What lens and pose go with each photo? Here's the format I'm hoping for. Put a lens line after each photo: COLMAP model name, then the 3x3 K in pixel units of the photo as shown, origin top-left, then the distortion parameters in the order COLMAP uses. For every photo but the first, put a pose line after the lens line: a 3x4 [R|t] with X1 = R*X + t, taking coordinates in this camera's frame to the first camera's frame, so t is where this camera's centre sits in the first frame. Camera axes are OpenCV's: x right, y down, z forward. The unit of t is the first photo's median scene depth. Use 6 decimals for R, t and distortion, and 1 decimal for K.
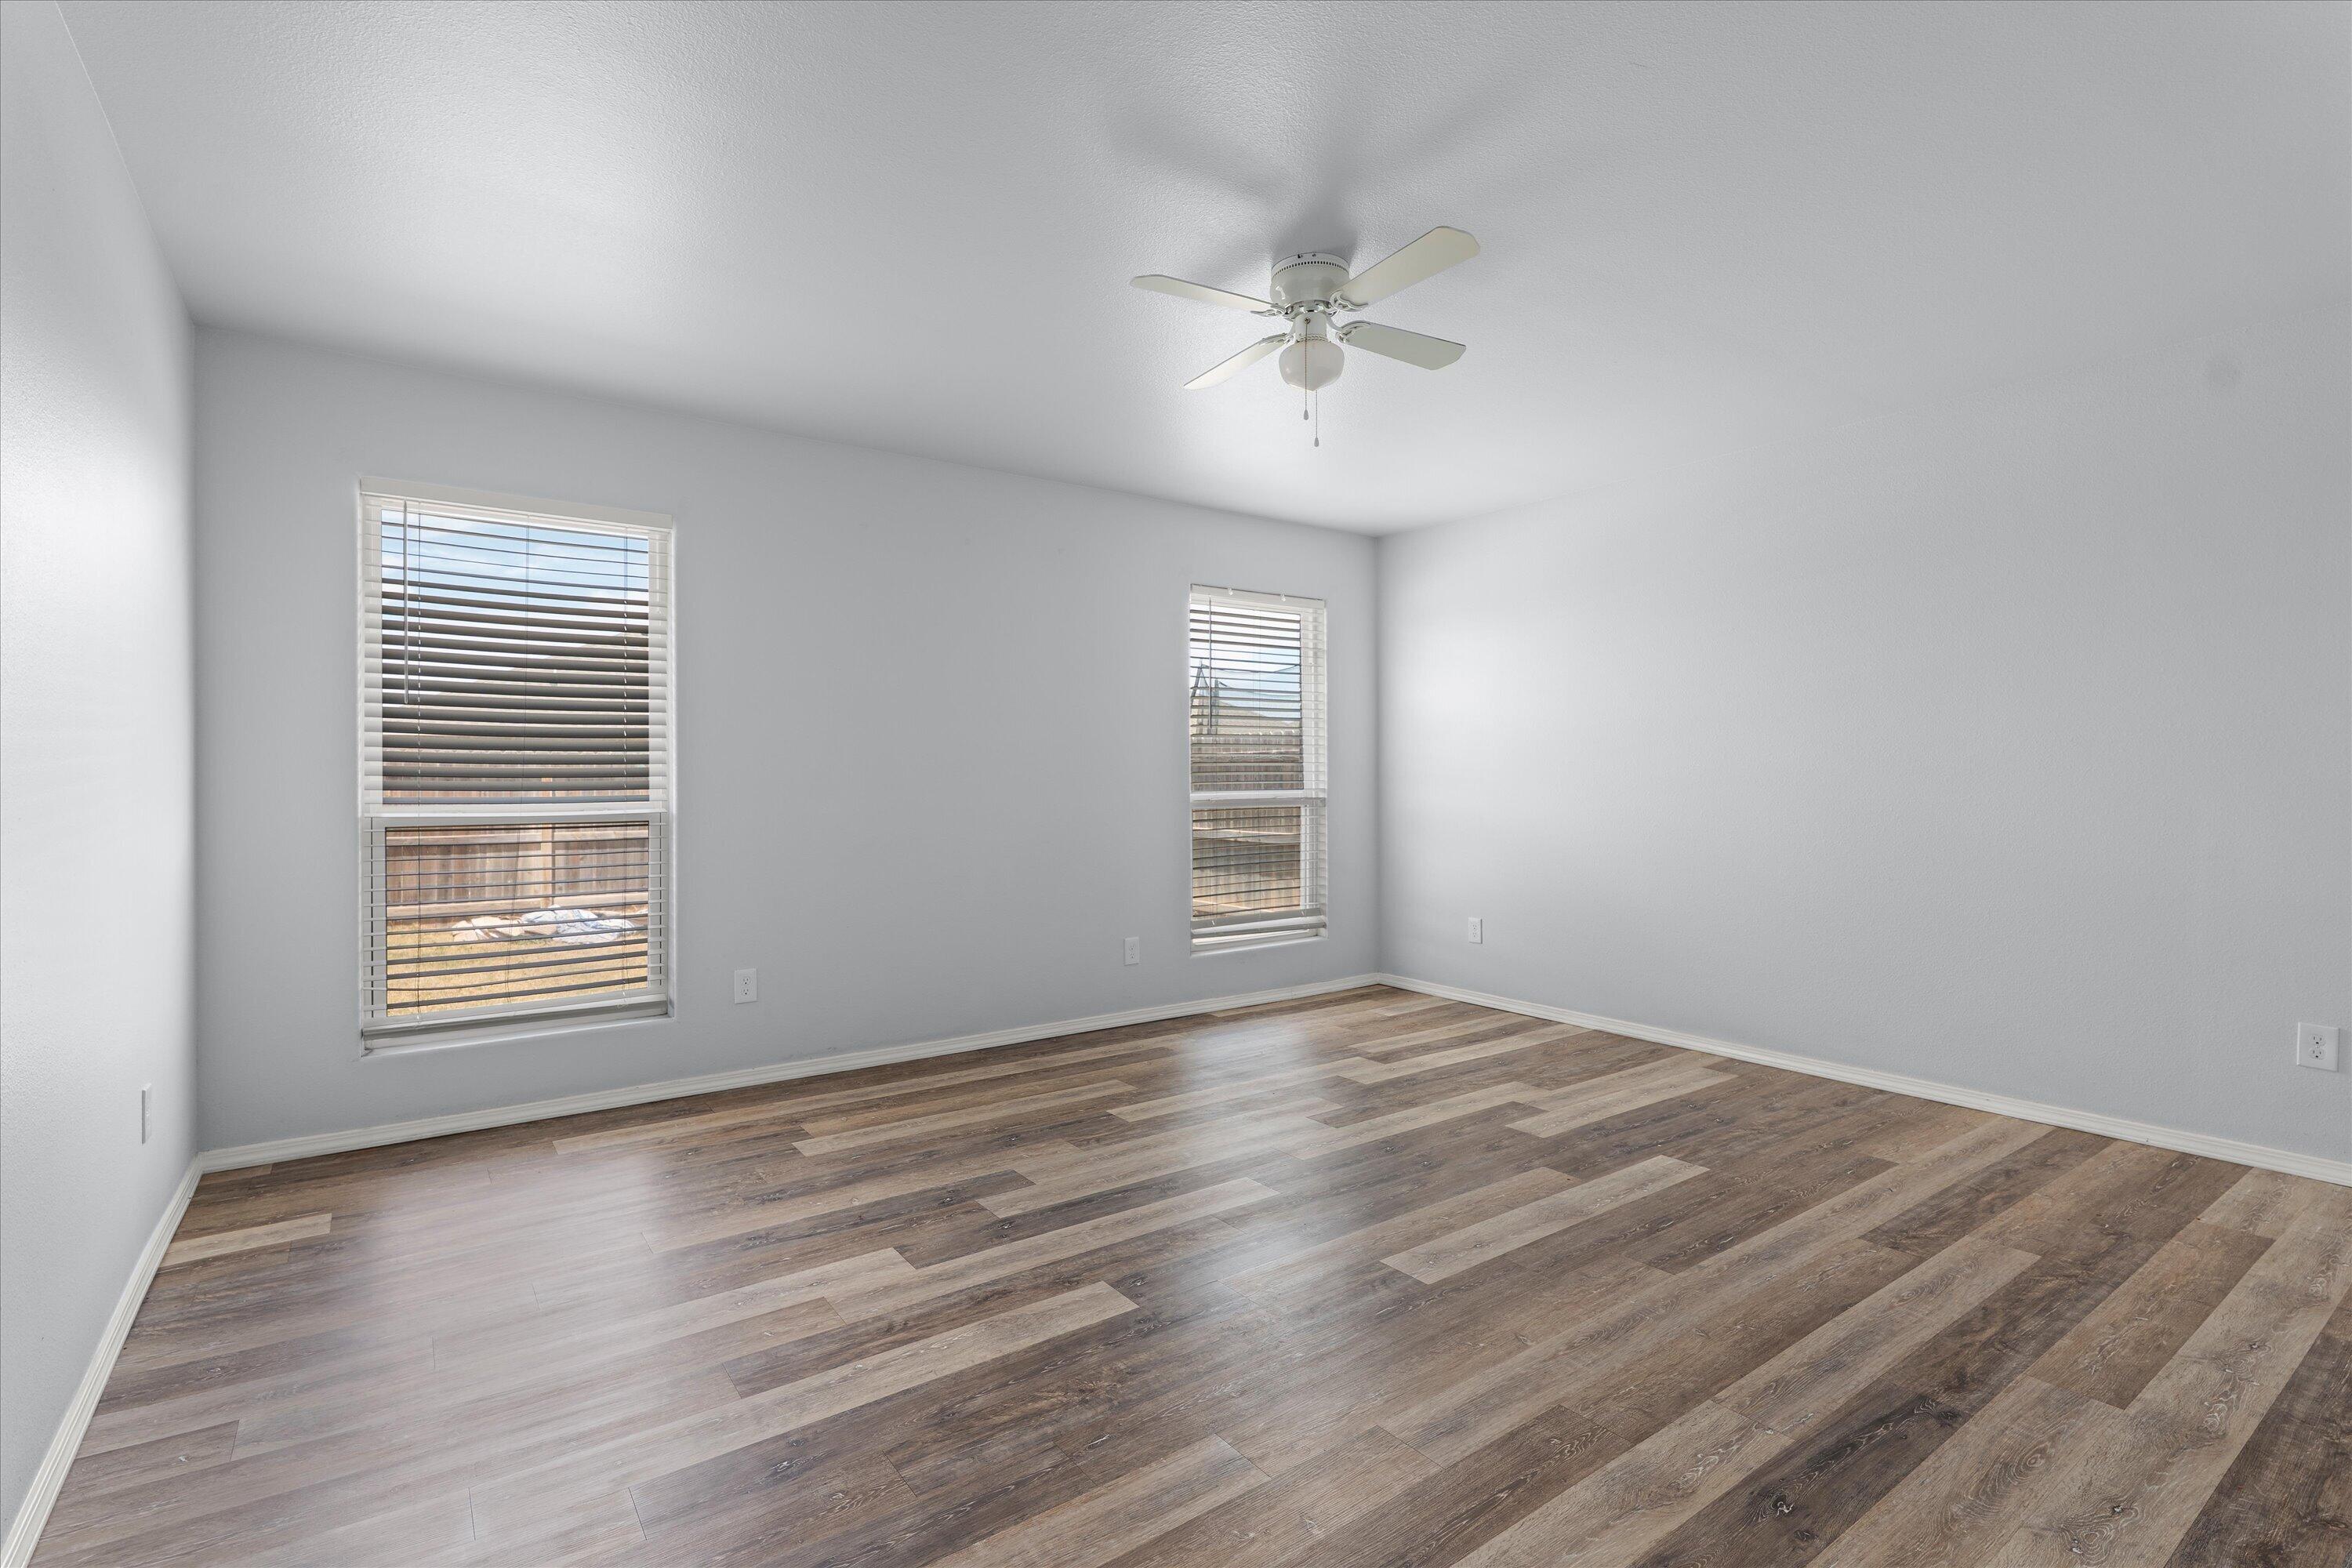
lens RADIAL K [[1094.7, 0, 1172.4], [0, 1094.7, 777.4], [0, 0, 1]] dist [0.002205, 0.000776]
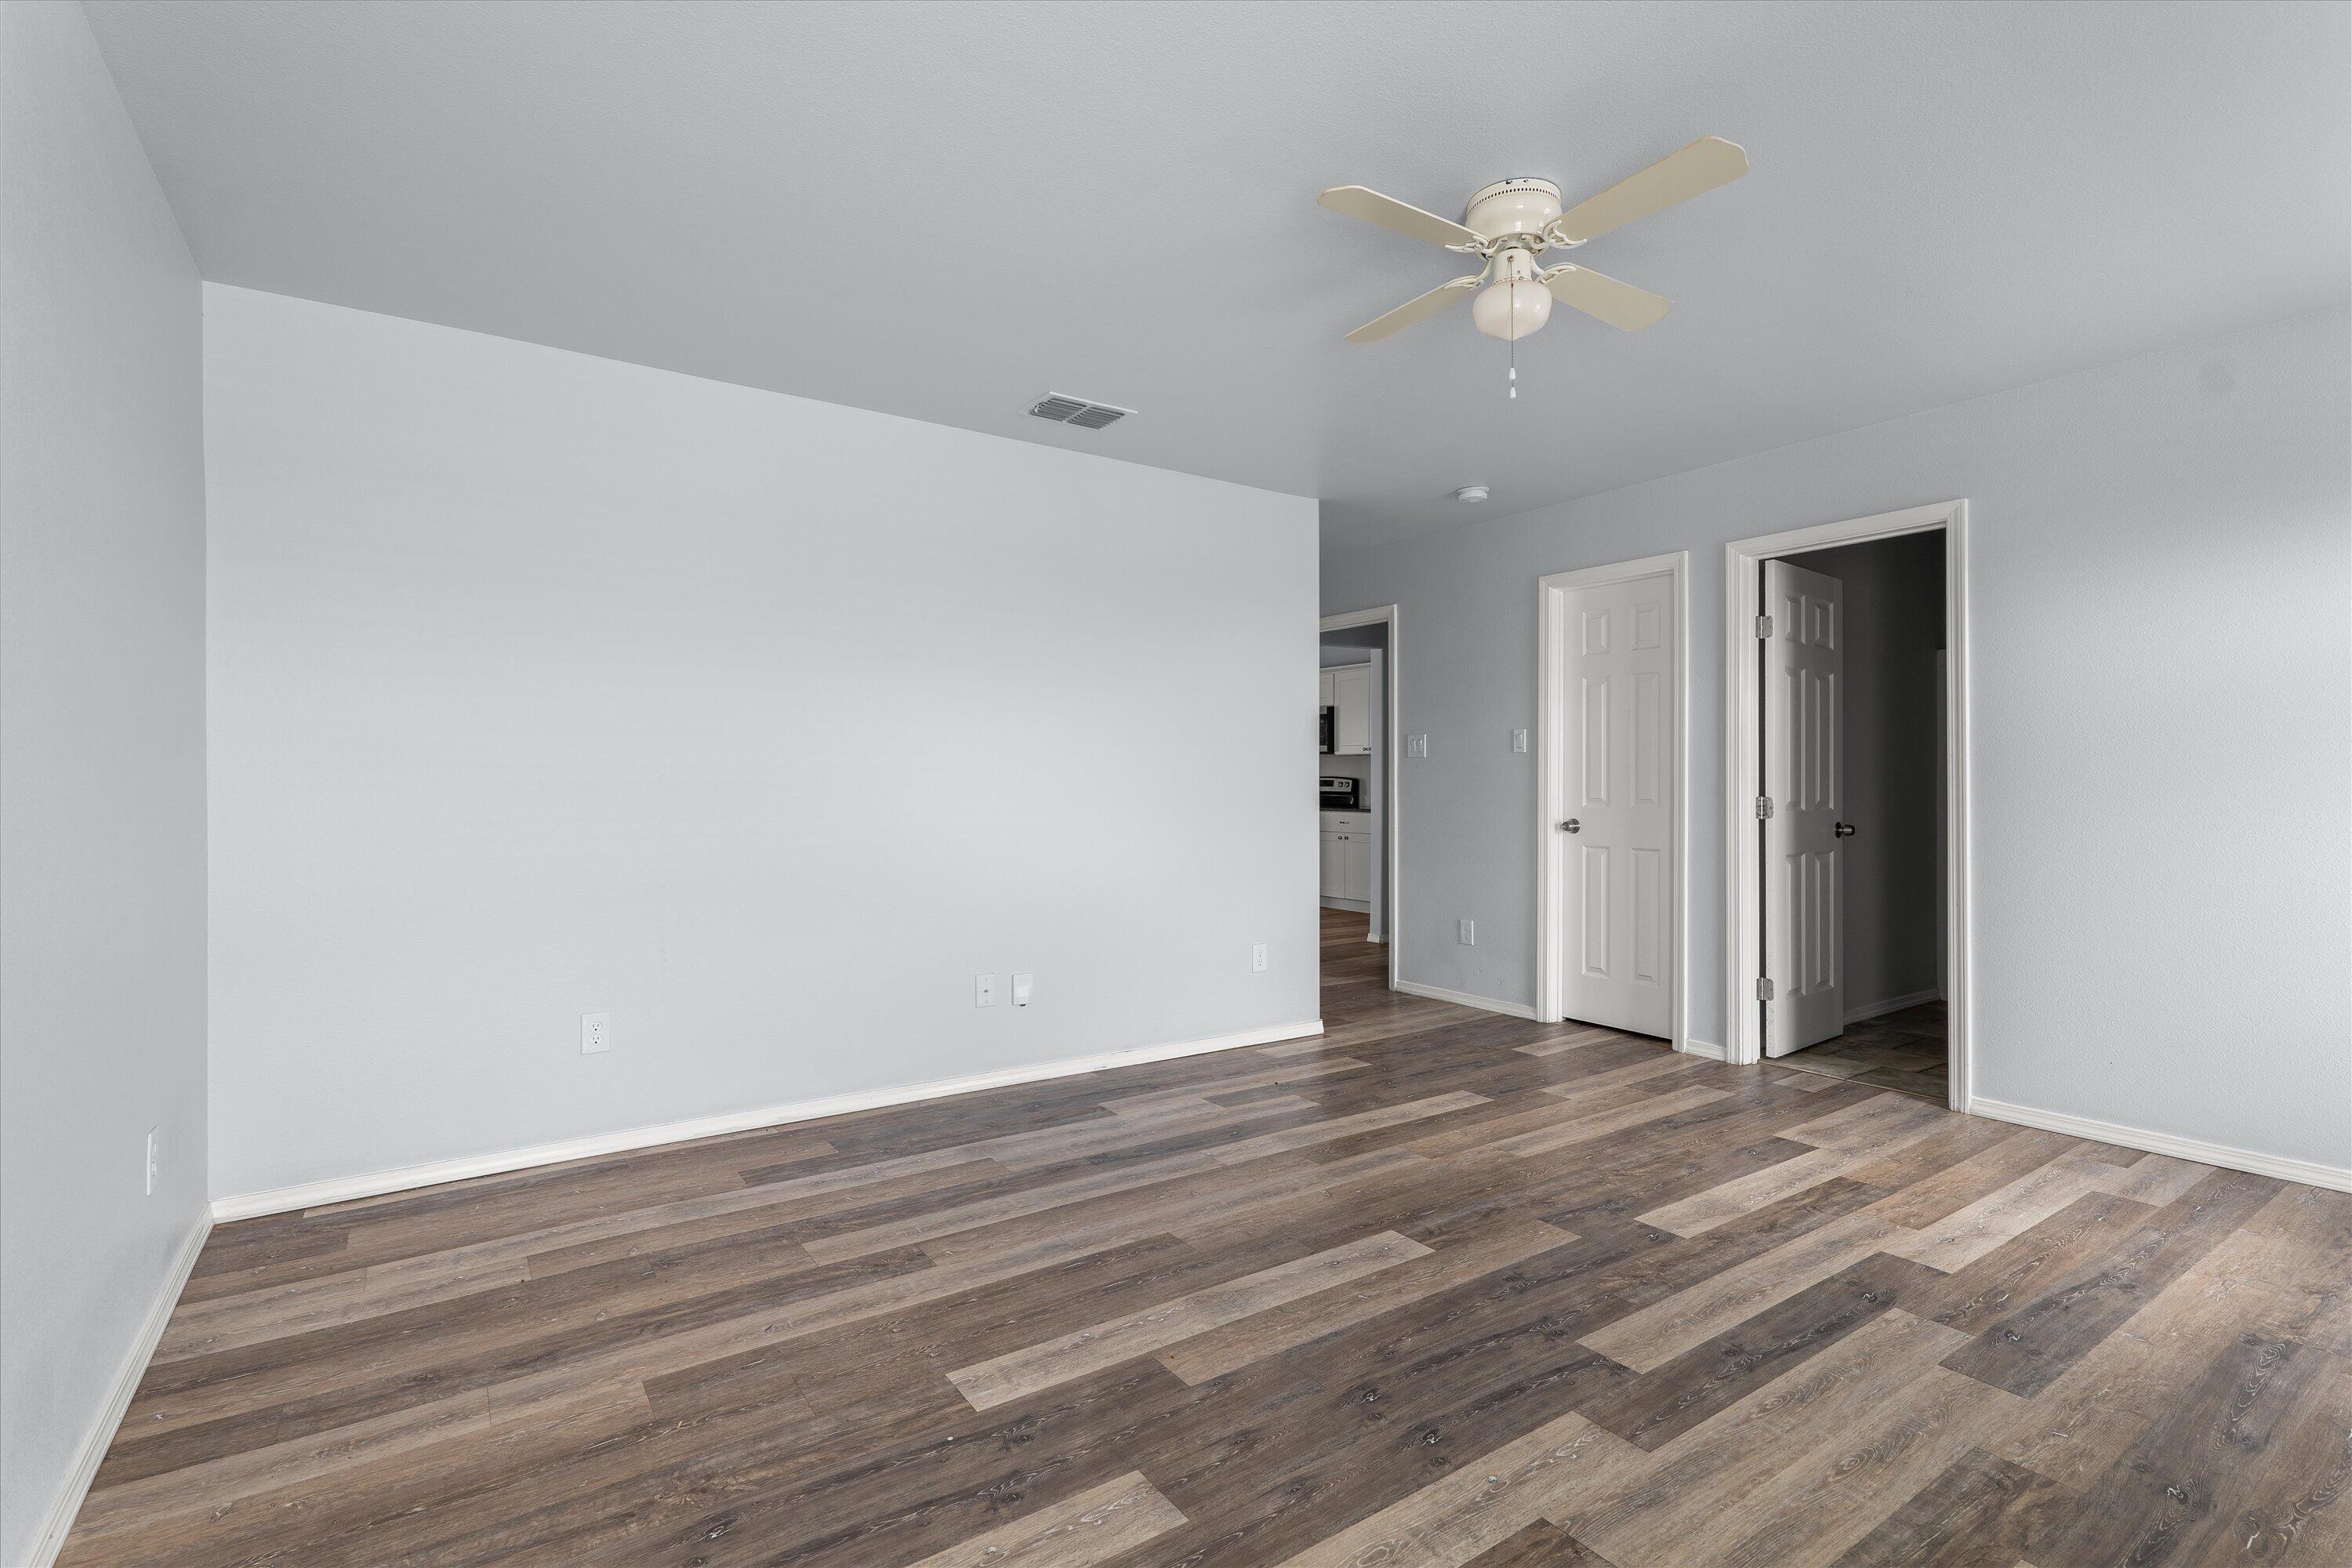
lens RADIAL K [[1094.7, 0, 1172.4], [0, 1094.7, 777.4], [0, 0, 1]] dist [0.002205, 0.000776]
pose [[-0.999681, 0.005632, 0.024610, 0.398648], [0.005586, 0.999983, -0.001942, -0.005048], [-0.024620, -0.001804, -0.999695, 1.984352]]
